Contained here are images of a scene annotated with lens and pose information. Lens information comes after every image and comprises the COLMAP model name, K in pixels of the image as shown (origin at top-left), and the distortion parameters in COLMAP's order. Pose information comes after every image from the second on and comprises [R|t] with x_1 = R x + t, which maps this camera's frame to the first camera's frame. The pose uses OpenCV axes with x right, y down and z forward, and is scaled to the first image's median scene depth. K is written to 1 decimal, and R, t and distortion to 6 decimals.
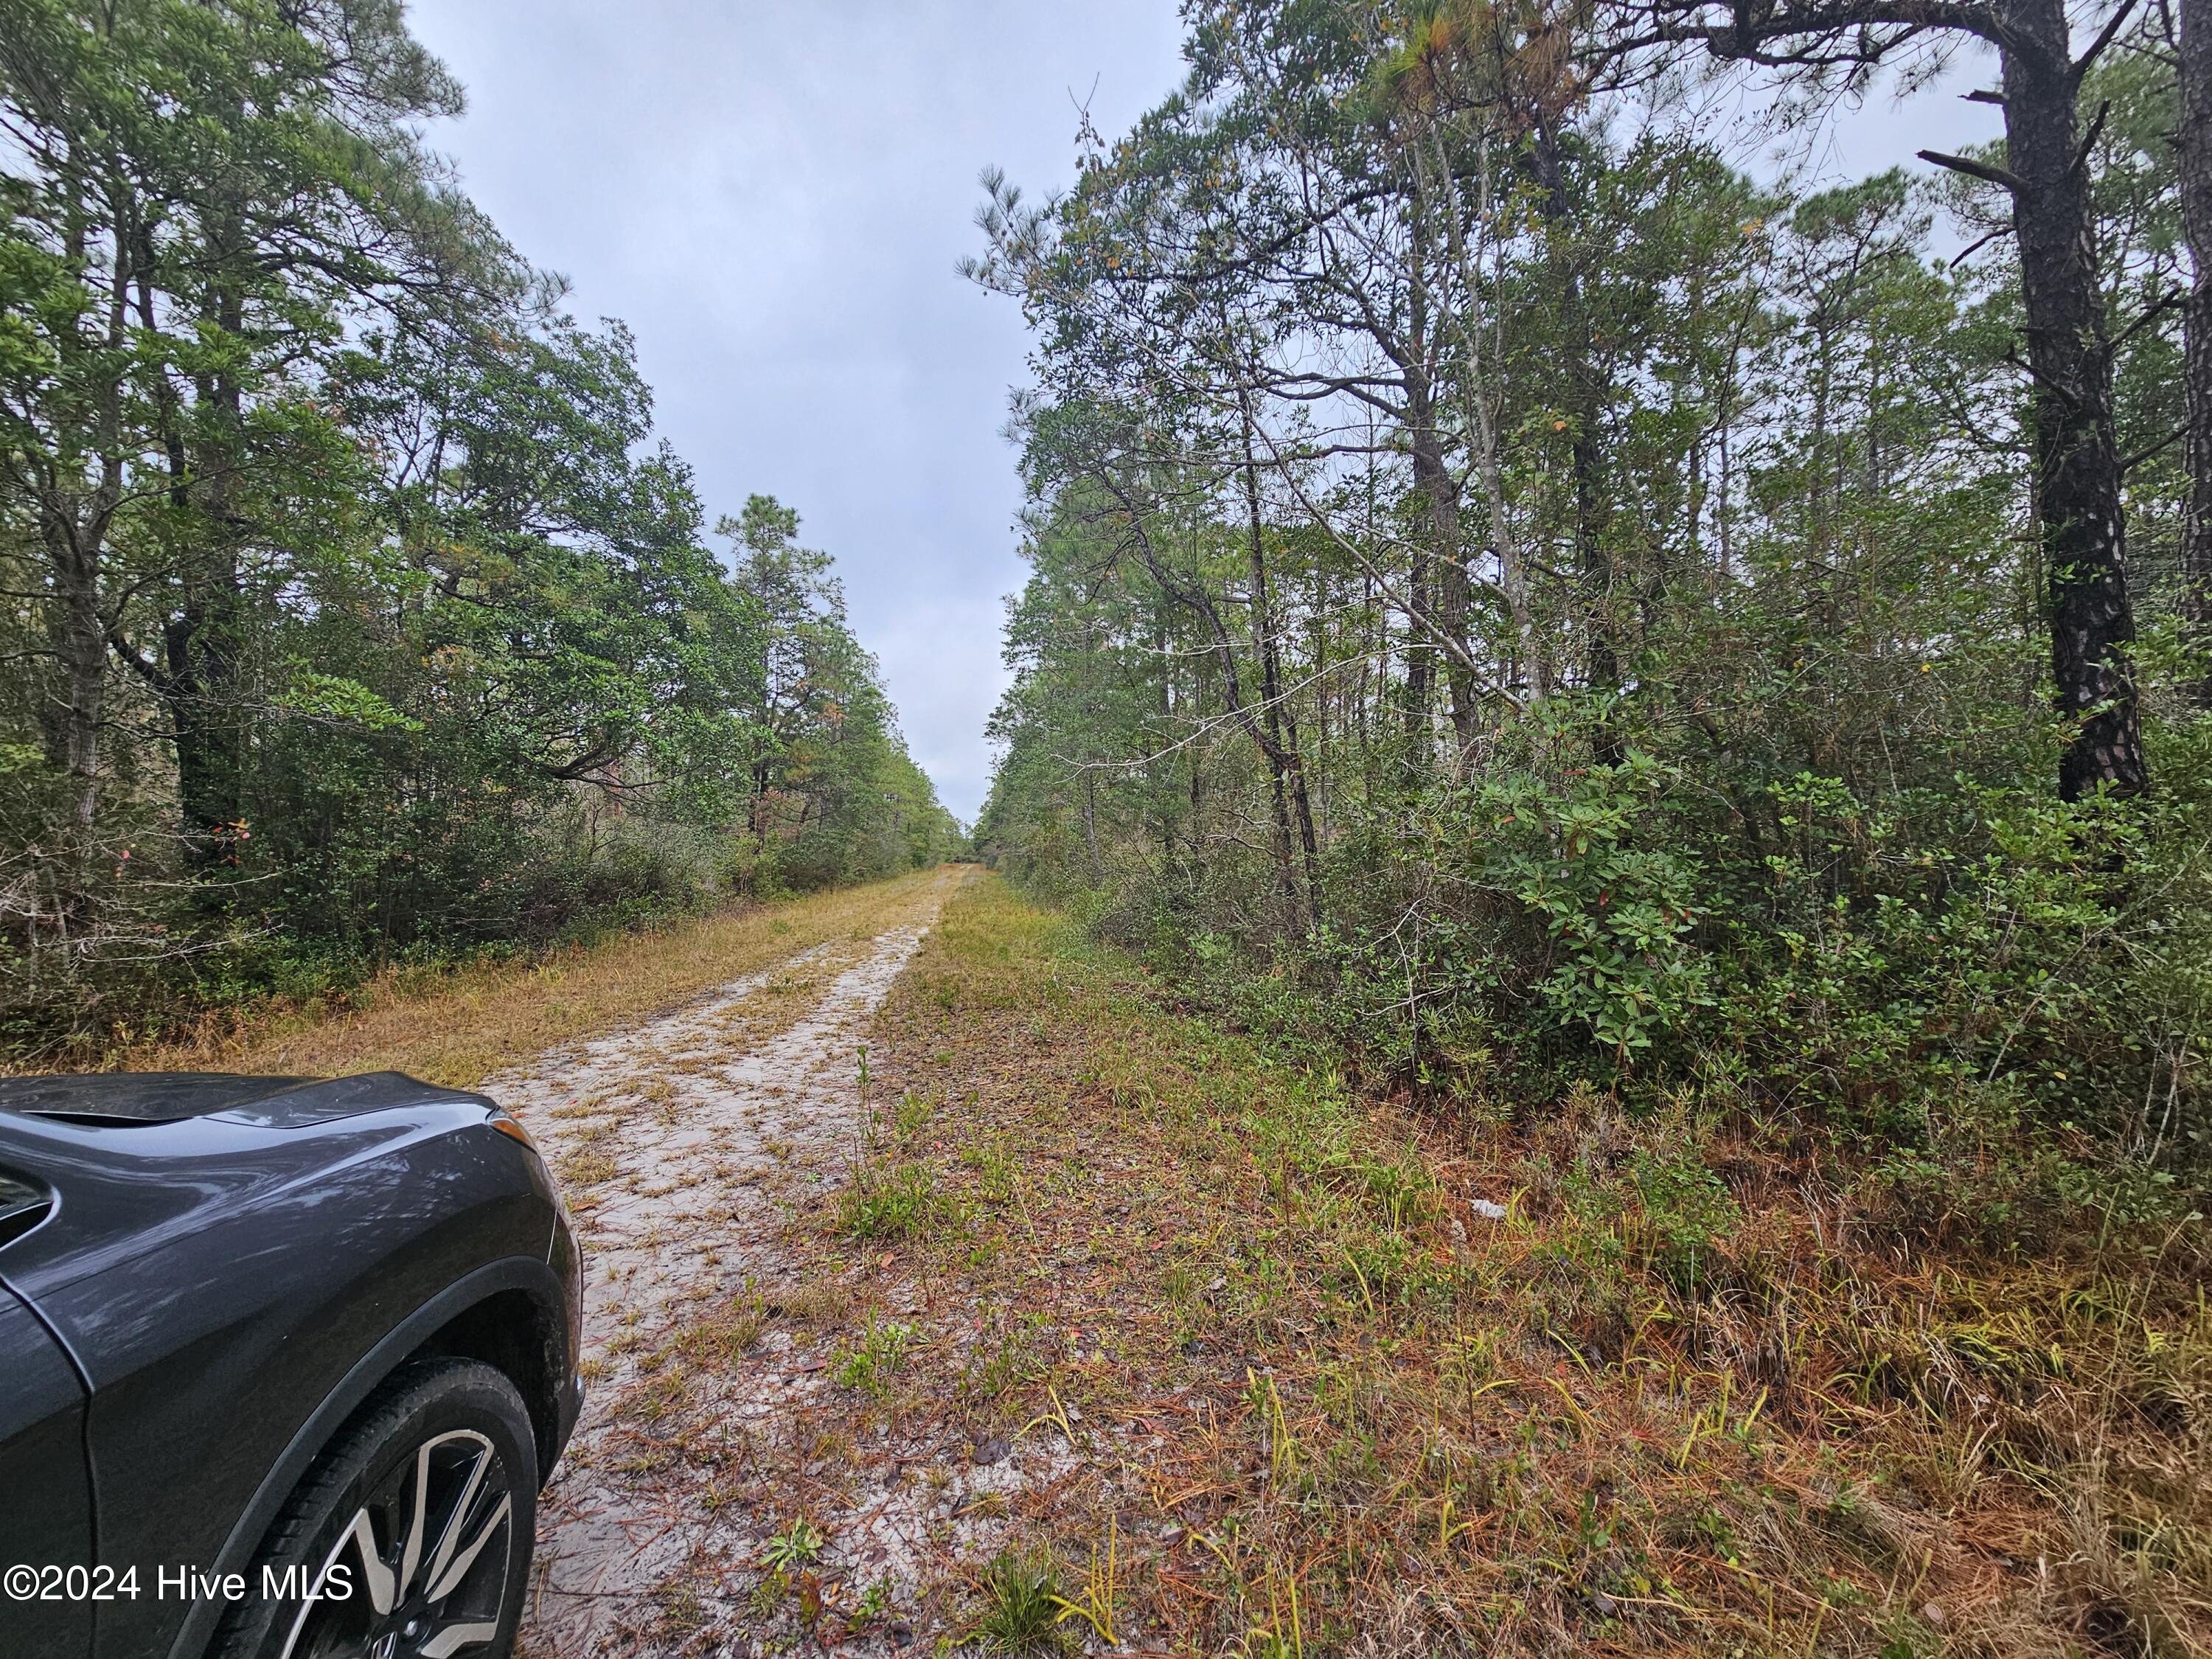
lens RADIAL K [[896.0, 0, 1103.6], [0, 896.0, 848.0], [0, 0, 1]] dist [-0.000969, -0.000278]
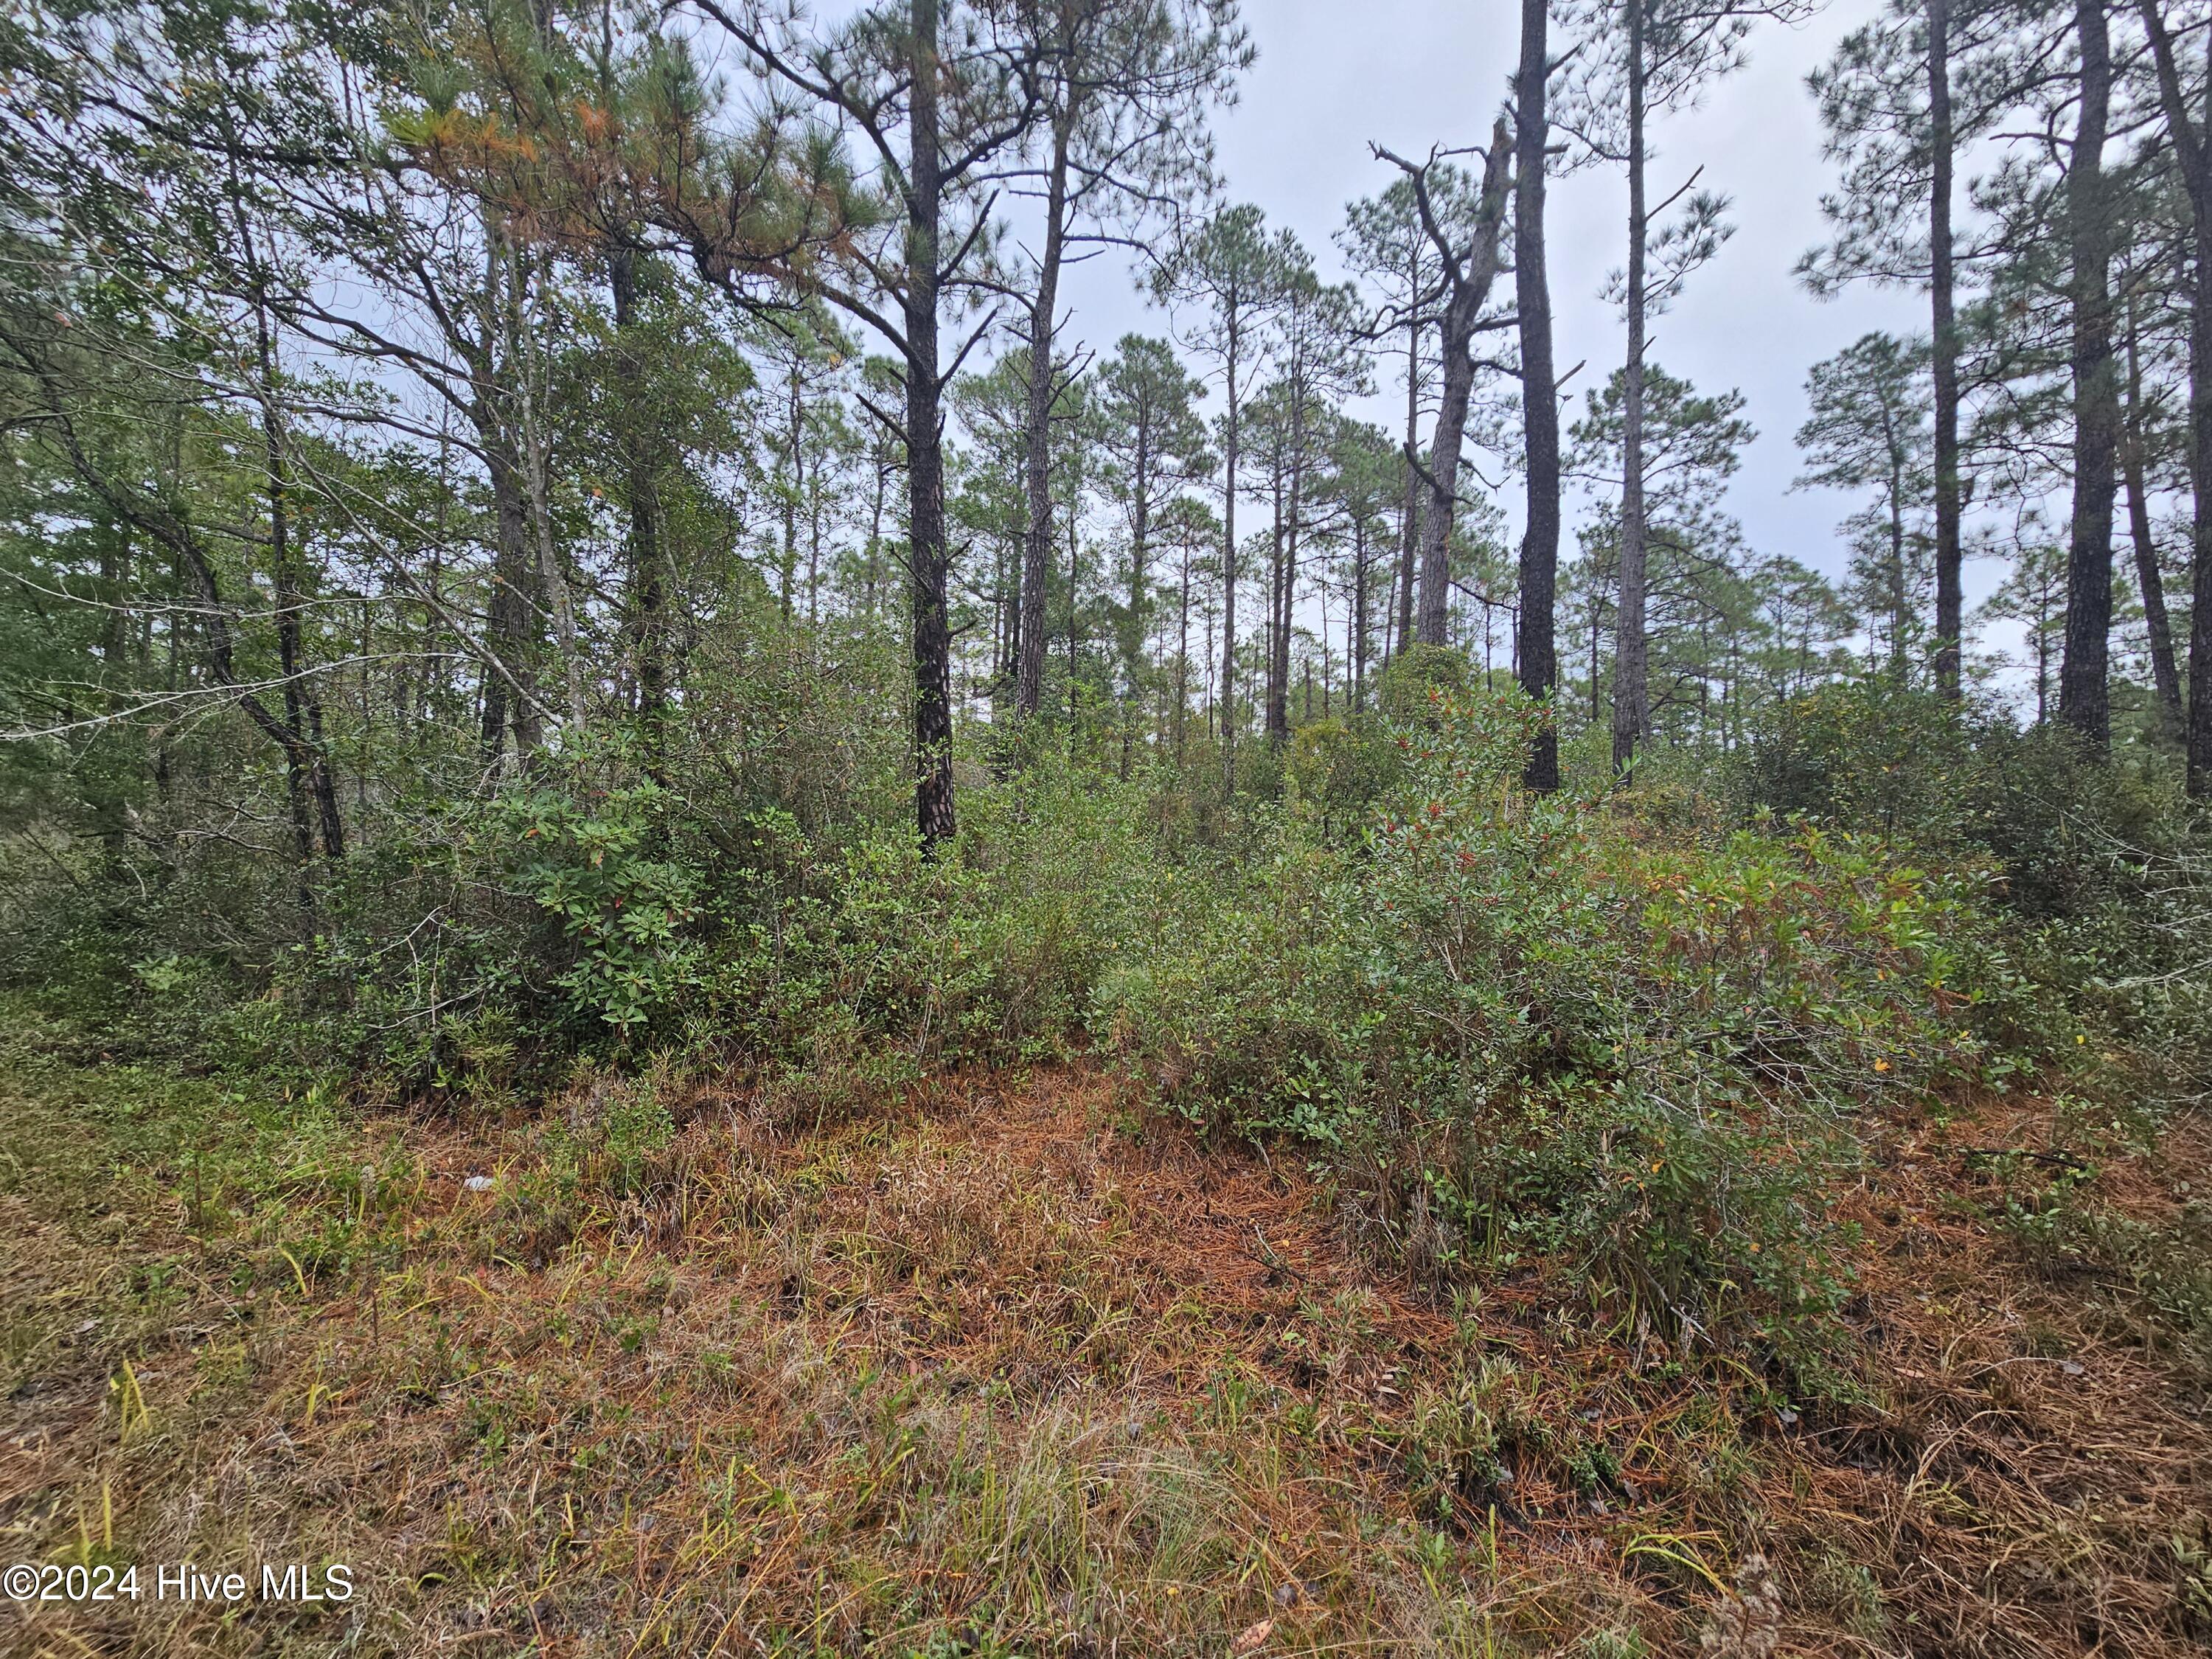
lens RADIAL K [[896.0, 0, 1103.6], [0, 896.0, 848.0], [0, 0, 1]] dist [-0.000969, -0.000278]
pose [[0.623631, 0.033674, 0.780993, 0.029082], [-0.025068, 0.999419, -0.023075, -0.003618], [-0.781317, -0.005188, 0.624113, -0.247512]]
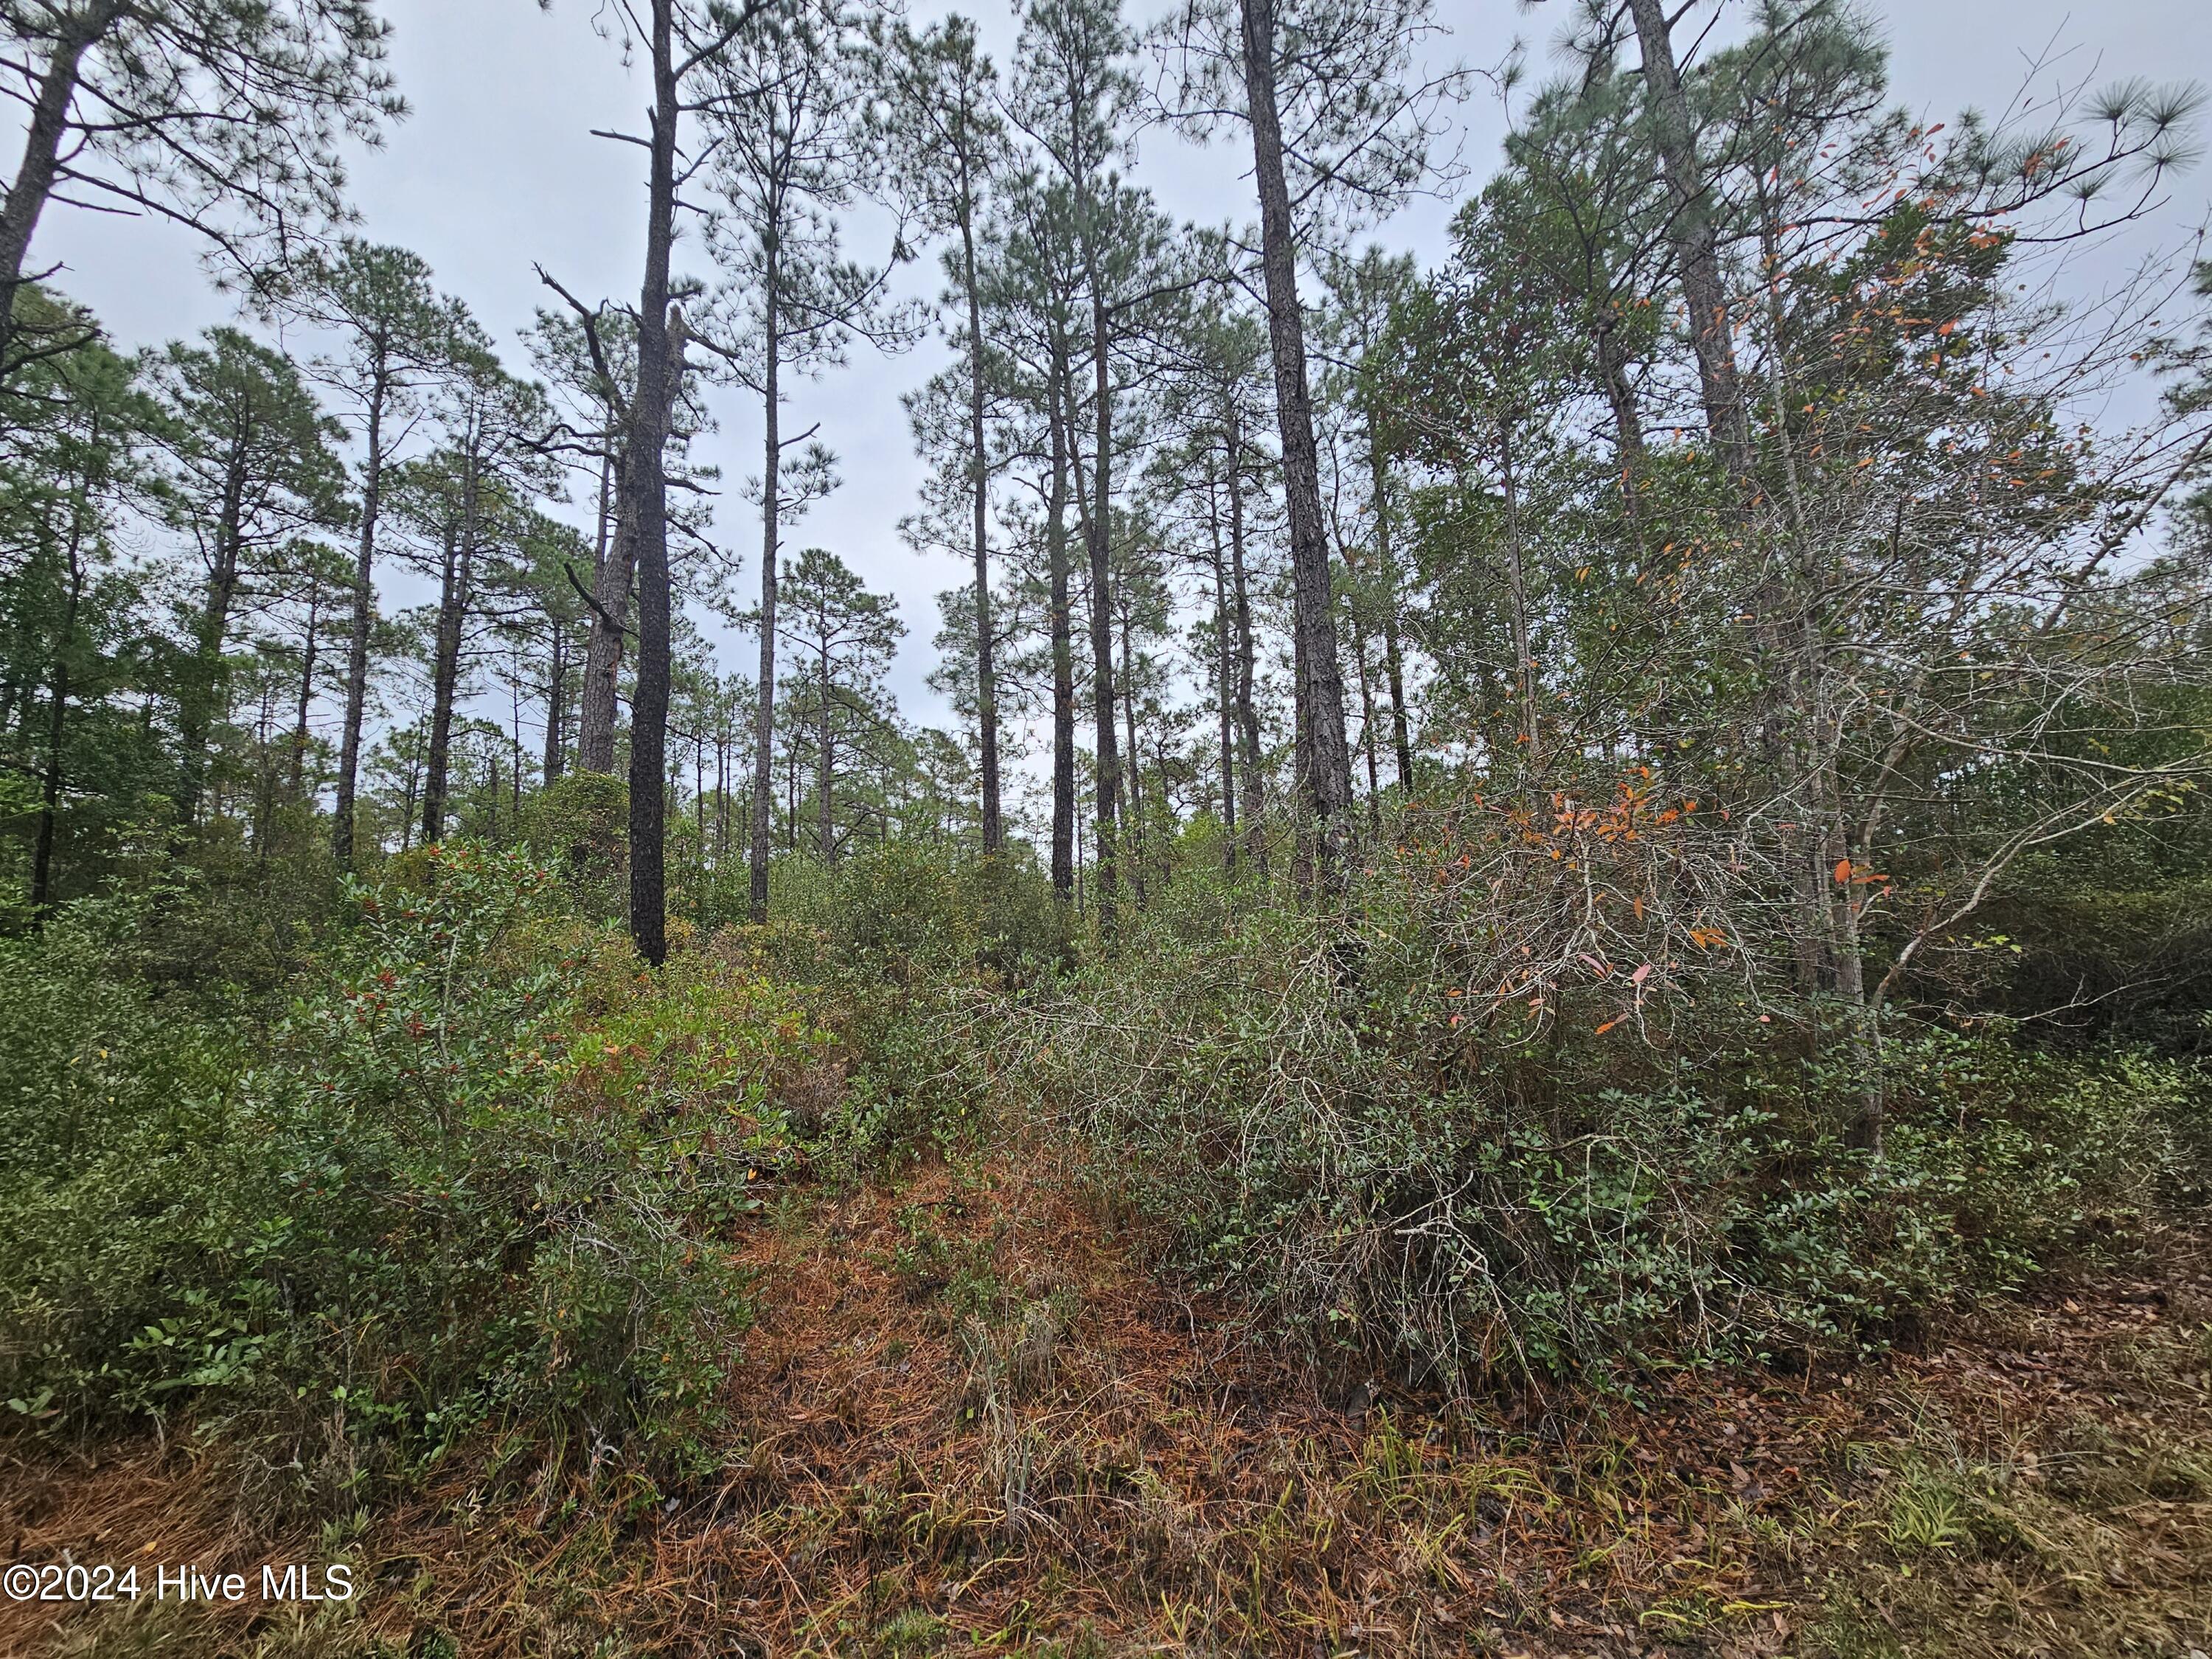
lens RADIAL K [[887.9, 0, 1108.2], [0, 887.9, 839.9], [0, 0, 1]] dist [0.018859, -0.004450]
pose [[-0.097387, 0.150377, 0.983820, -0.001616], [0.025021, 0.988577, -0.148627, -0.059986], [-0.994932, 0.010142, -0.100037, -0.610384]]
